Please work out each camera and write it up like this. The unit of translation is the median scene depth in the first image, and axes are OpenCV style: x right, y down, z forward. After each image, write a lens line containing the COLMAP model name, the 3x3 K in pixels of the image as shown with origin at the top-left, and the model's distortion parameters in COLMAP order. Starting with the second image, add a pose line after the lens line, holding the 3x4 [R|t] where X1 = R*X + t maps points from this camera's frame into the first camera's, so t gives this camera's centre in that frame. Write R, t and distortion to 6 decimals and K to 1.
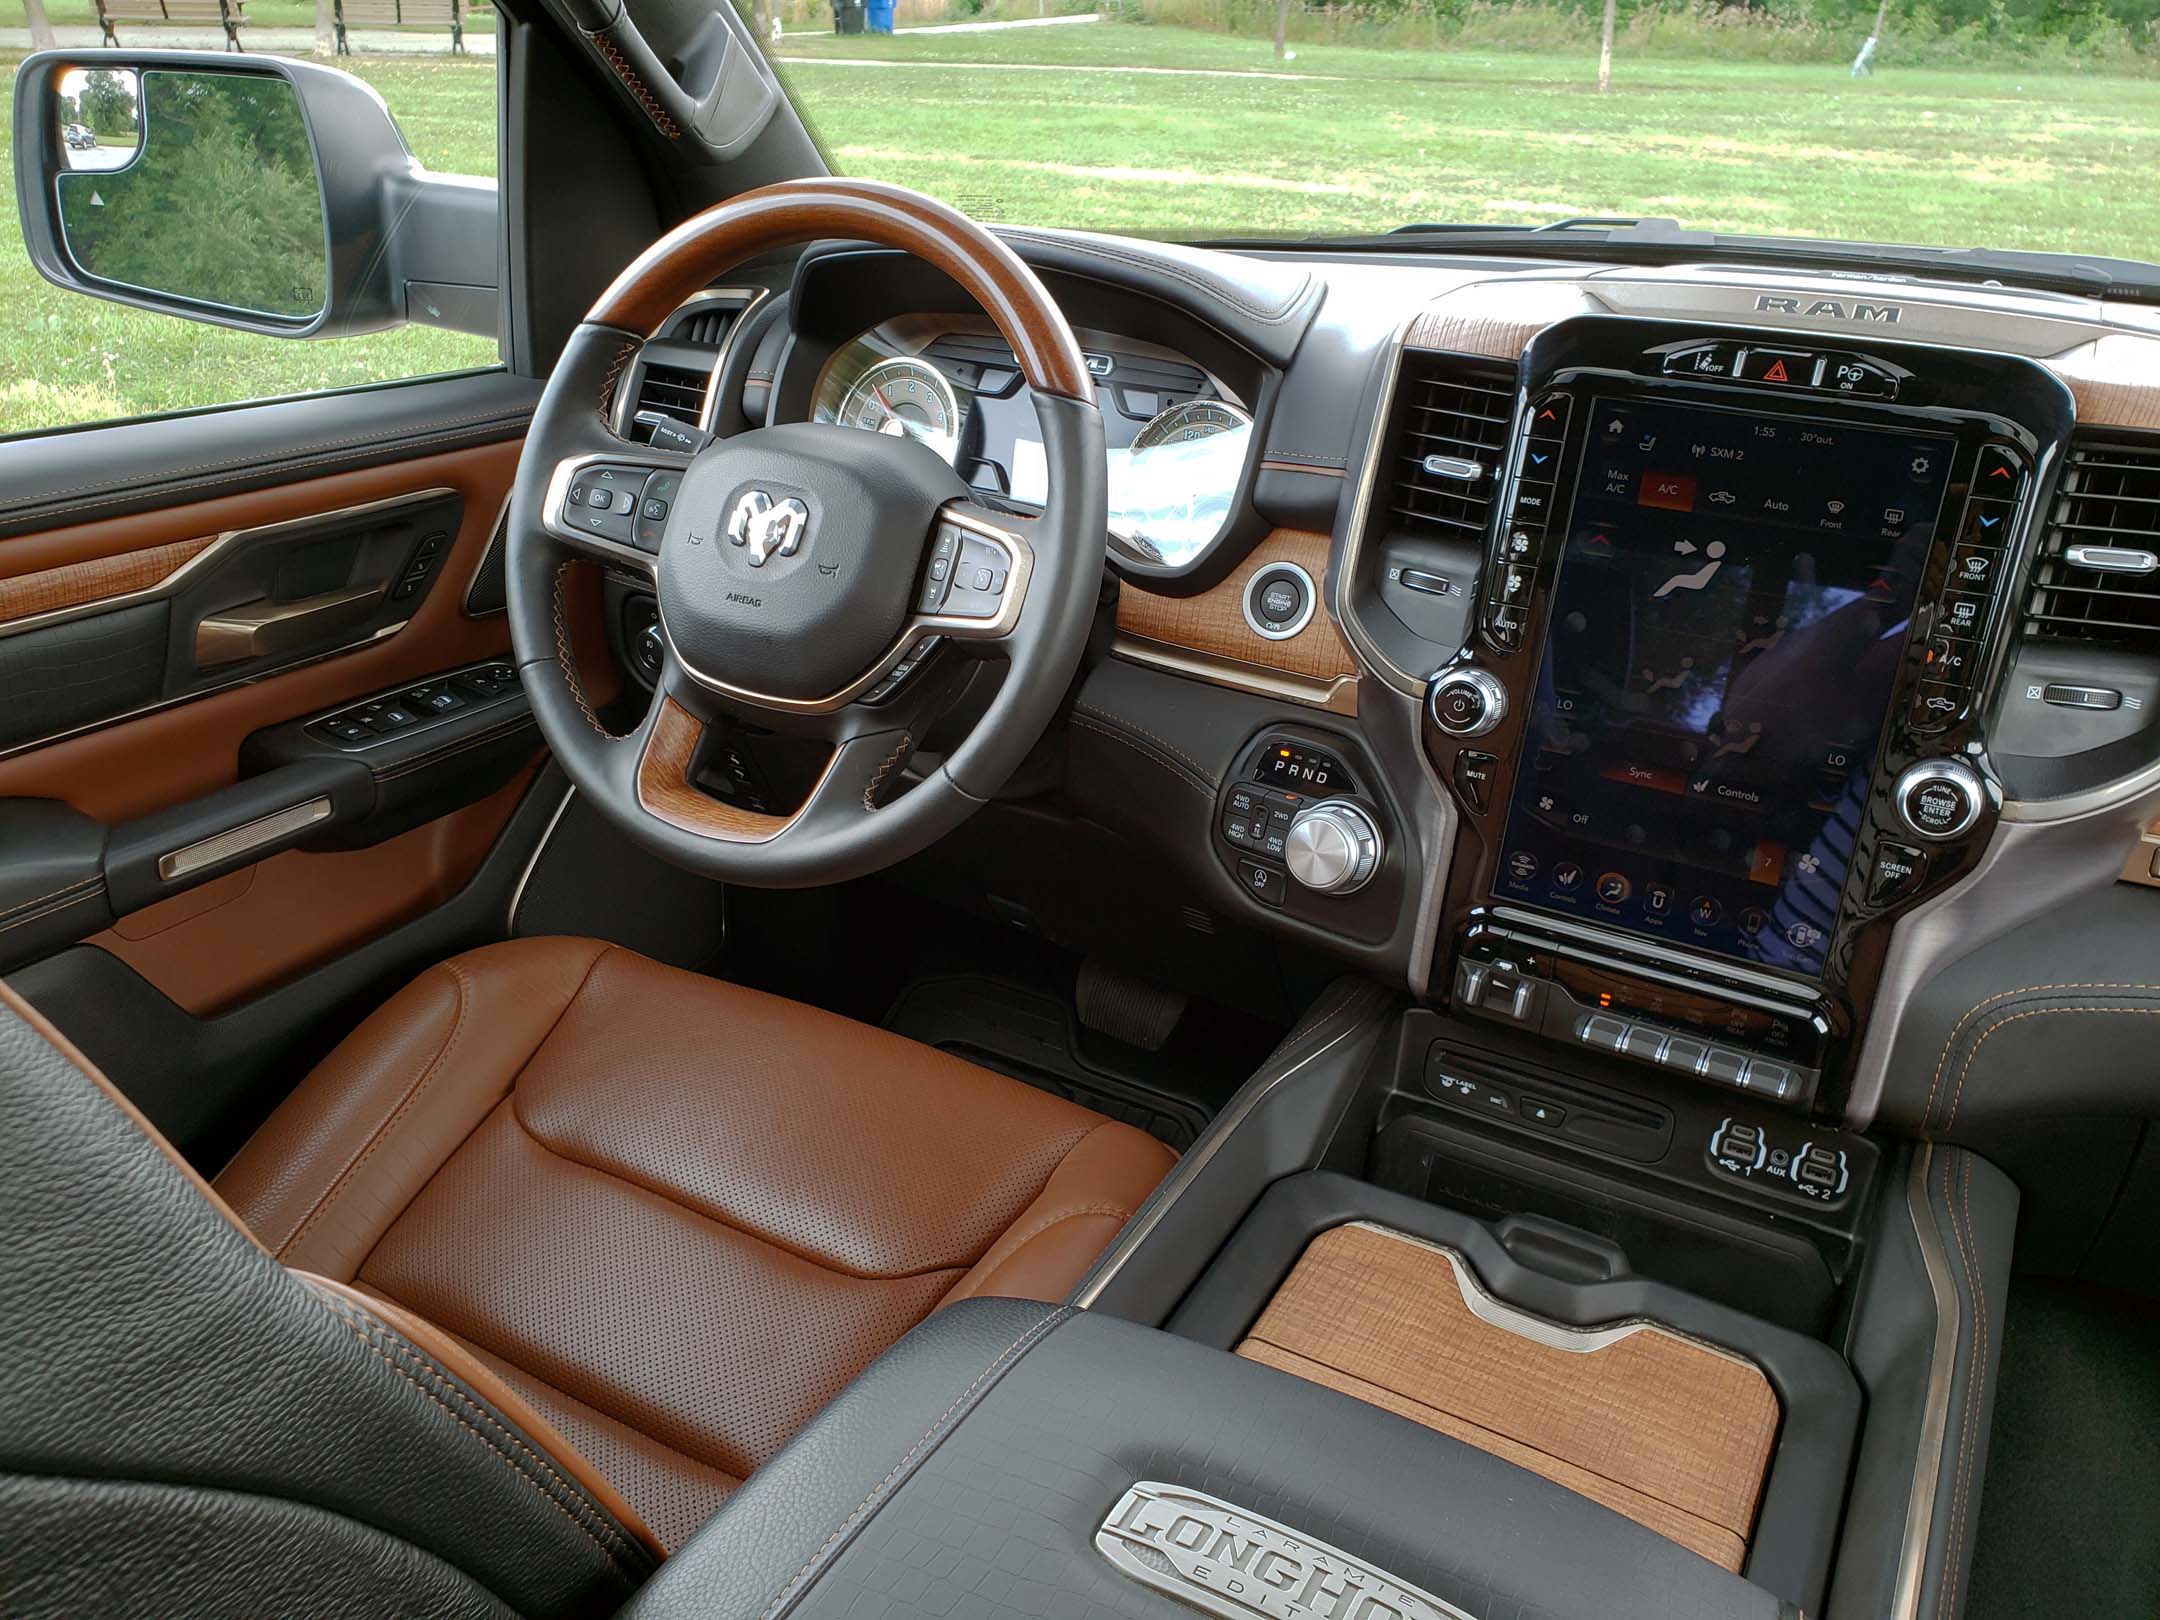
lens RADIAL K [[1761.1, 0, 1029.1], [0, 1761.1, 795.3], [0, 0, 1]] dist [0.009728, 0.002780]
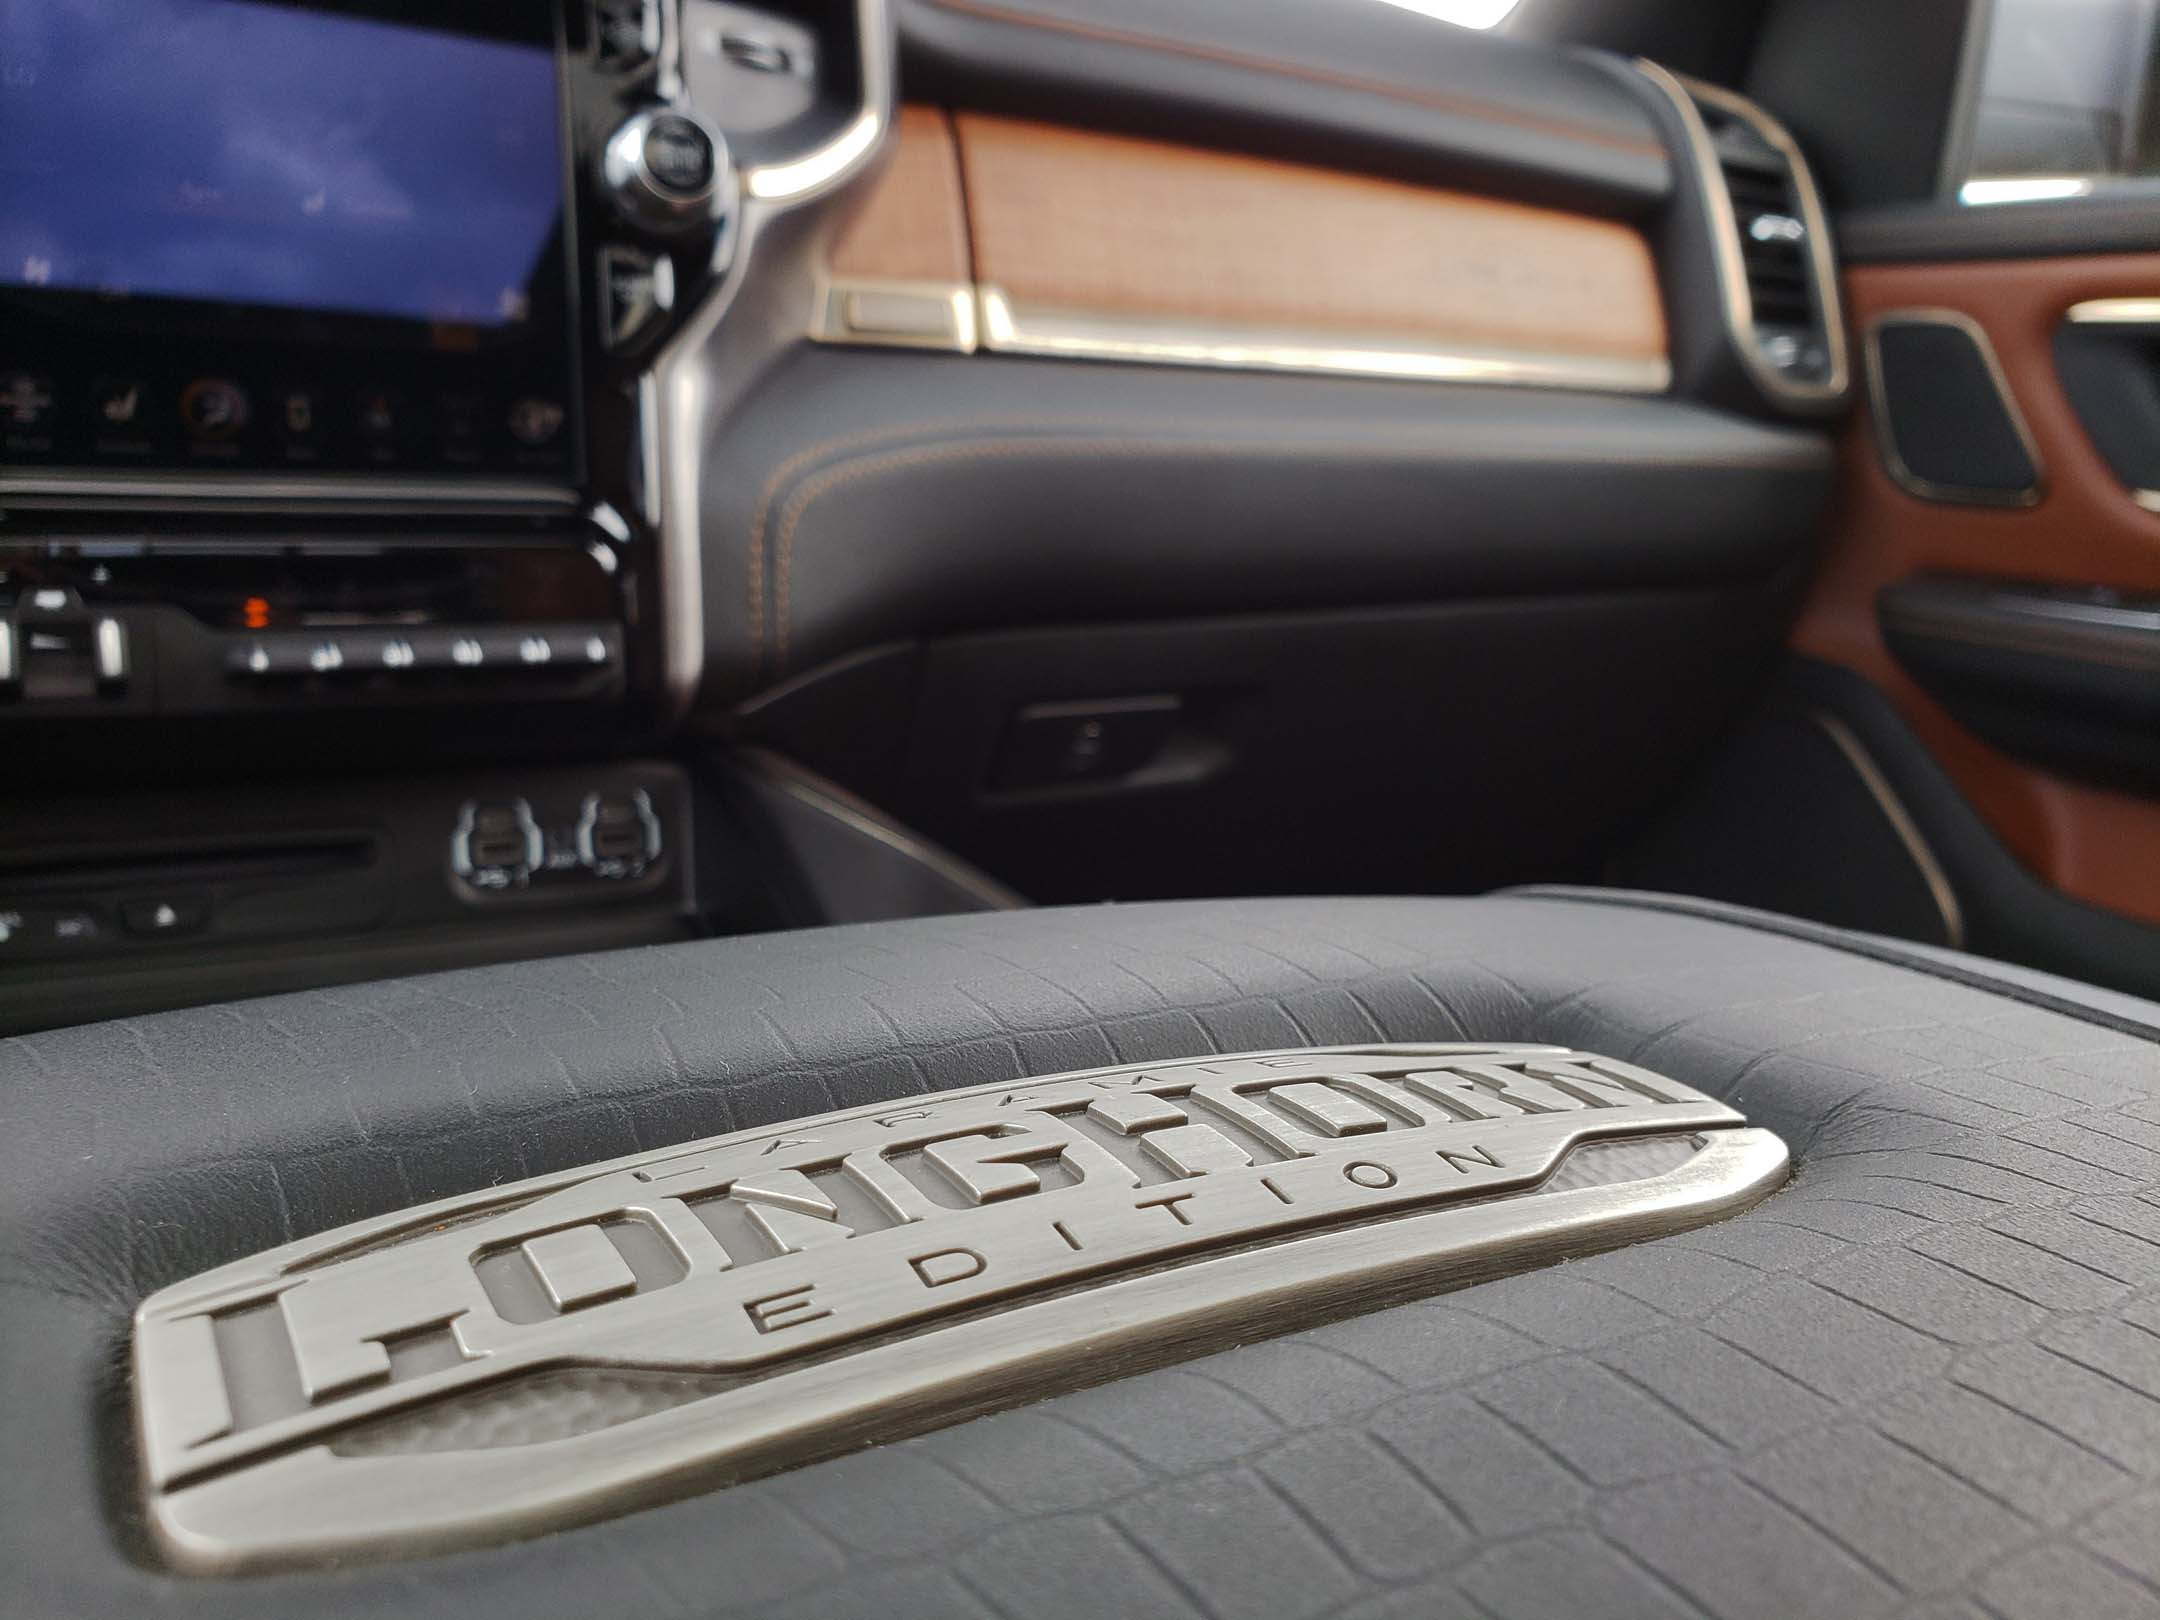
lens RADIAL K [[1761.1, 0, 1029.1], [0, 1761.1, 795.3], [0, 0, 1]] dist [0.009728, 0.002780]
pose [[0.510890, -0.191854, 0.837964, -0.029637], [0.315768, 0.948516, 0.024648, 0.241700], [-0.799551, 0.252010, 0.545169, 0.531344]]
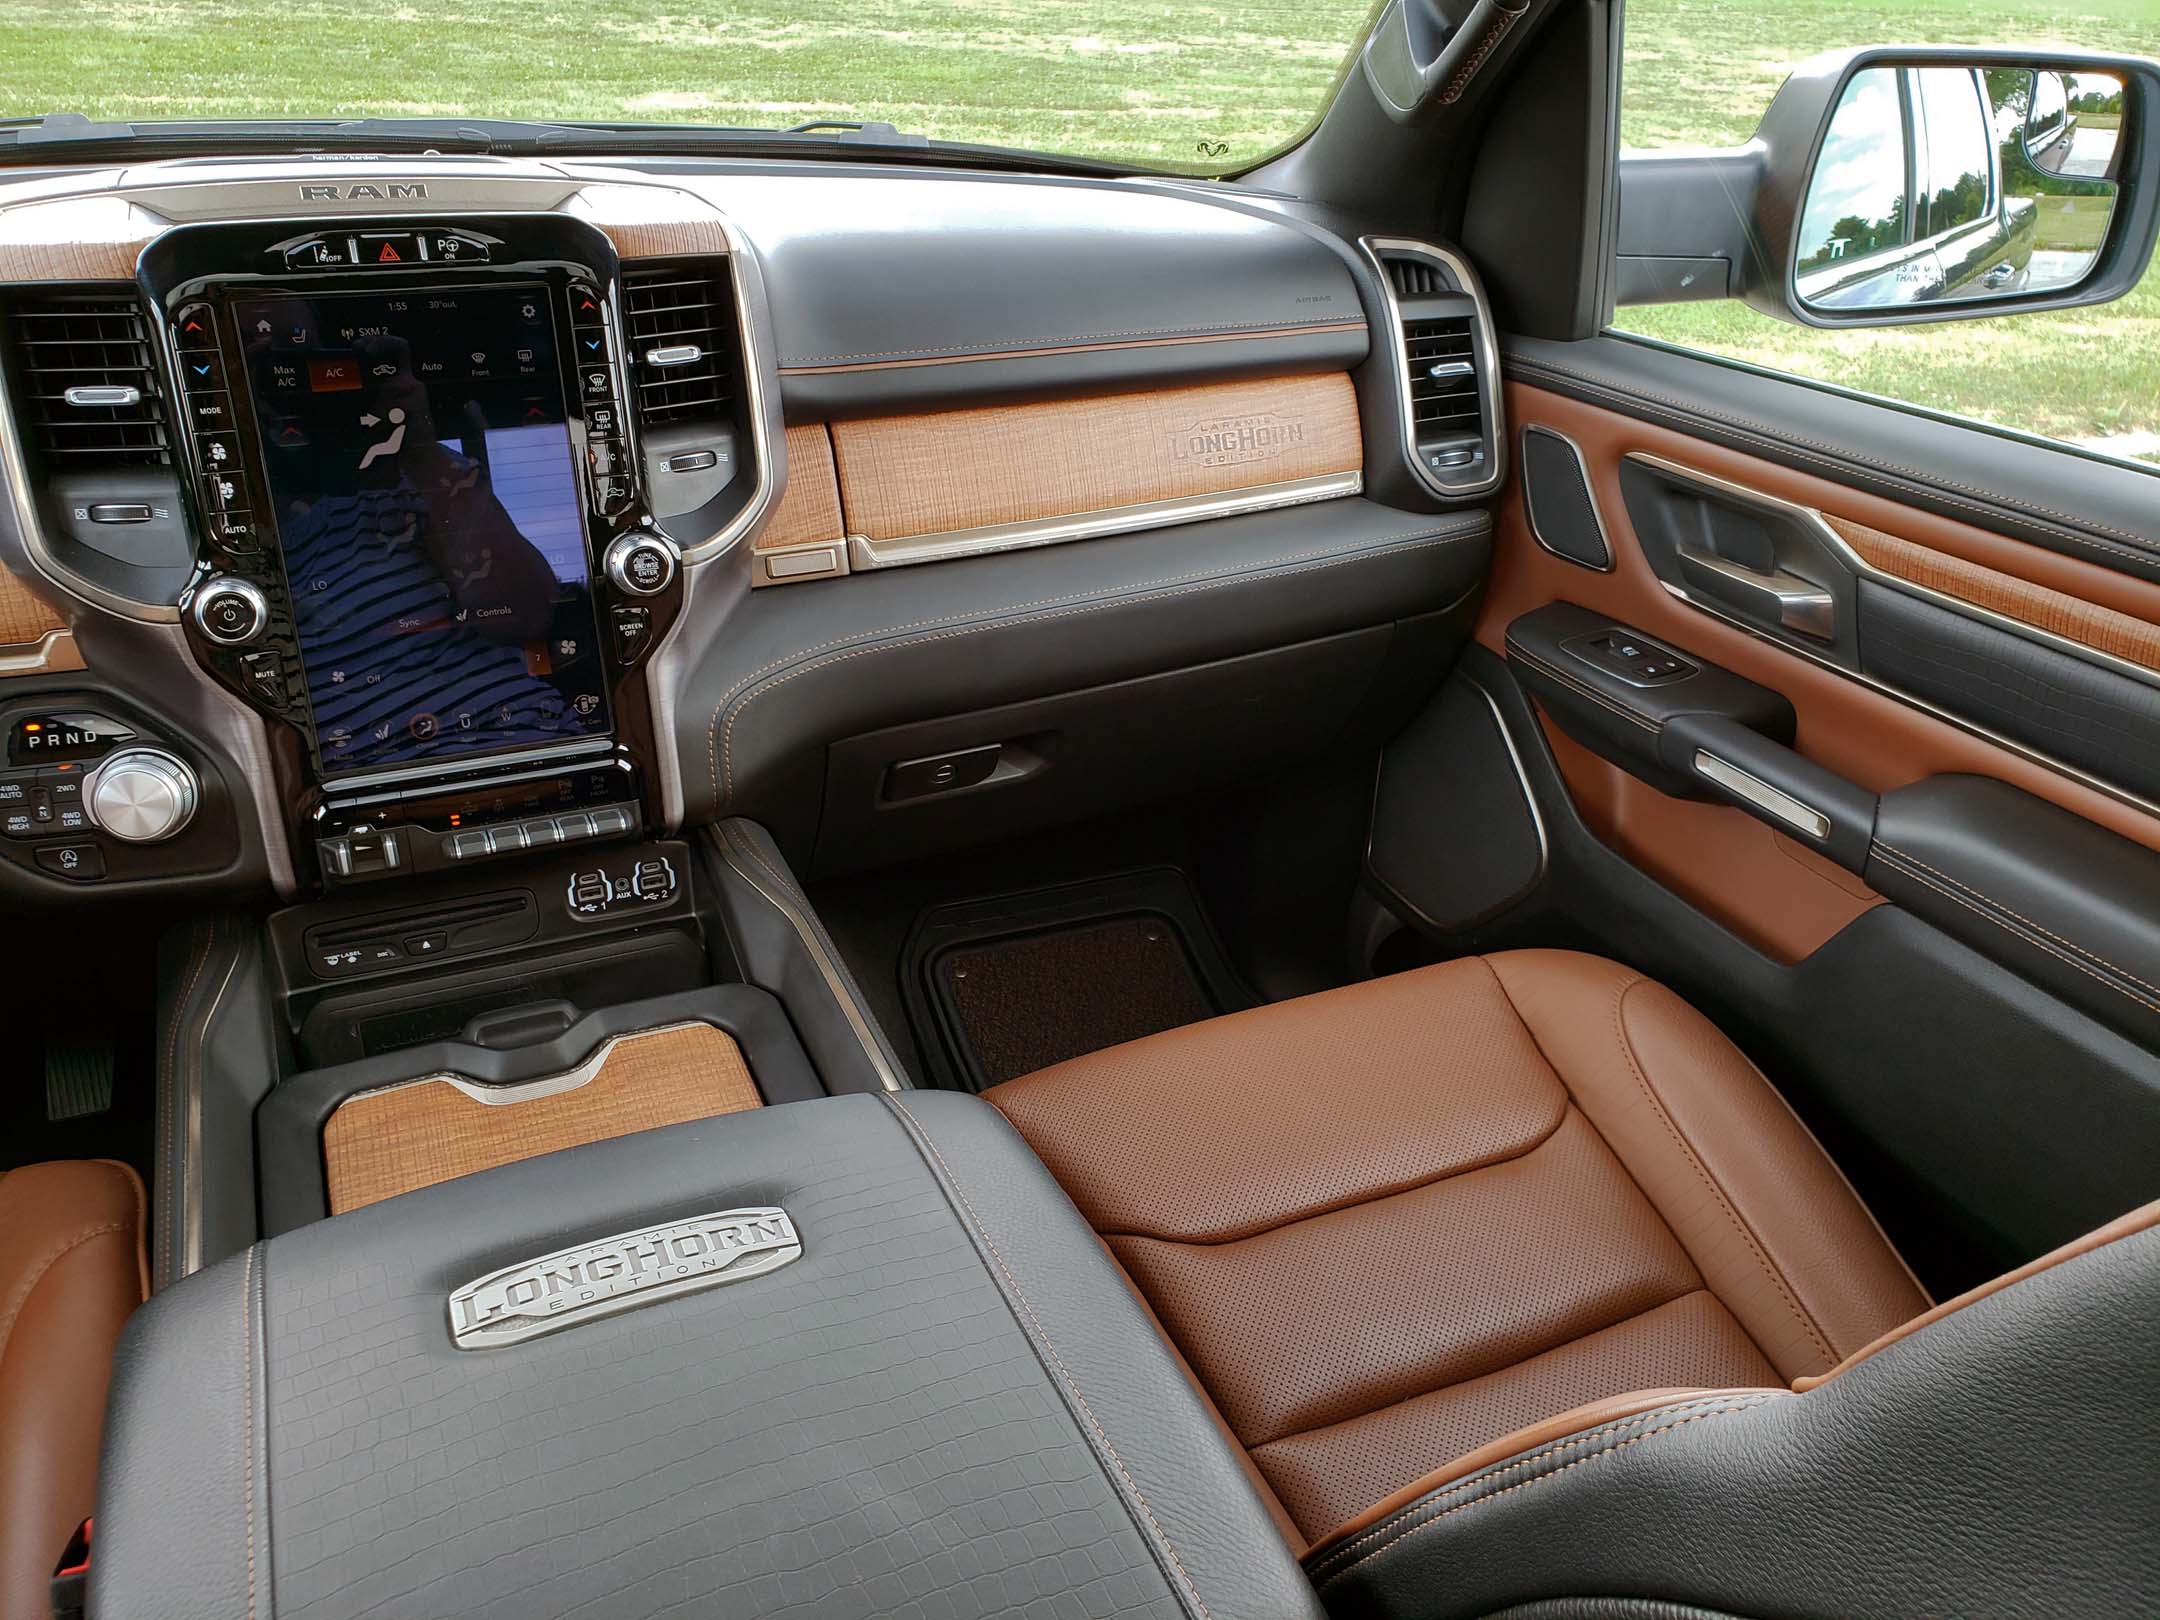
lens RADIAL K [[1753.2, 0, 1080.0], [0, 1753.2, 810.0], [0, 0, 1]] dist [0.050995, -0.001256]
pose [[0.579166, -0.384784, 0.718684, -0.271885], [0.329148, 0.916916, 0.225667, -0.016686], [-0.745807, 0.105855, 0.657698, -0.063451]]
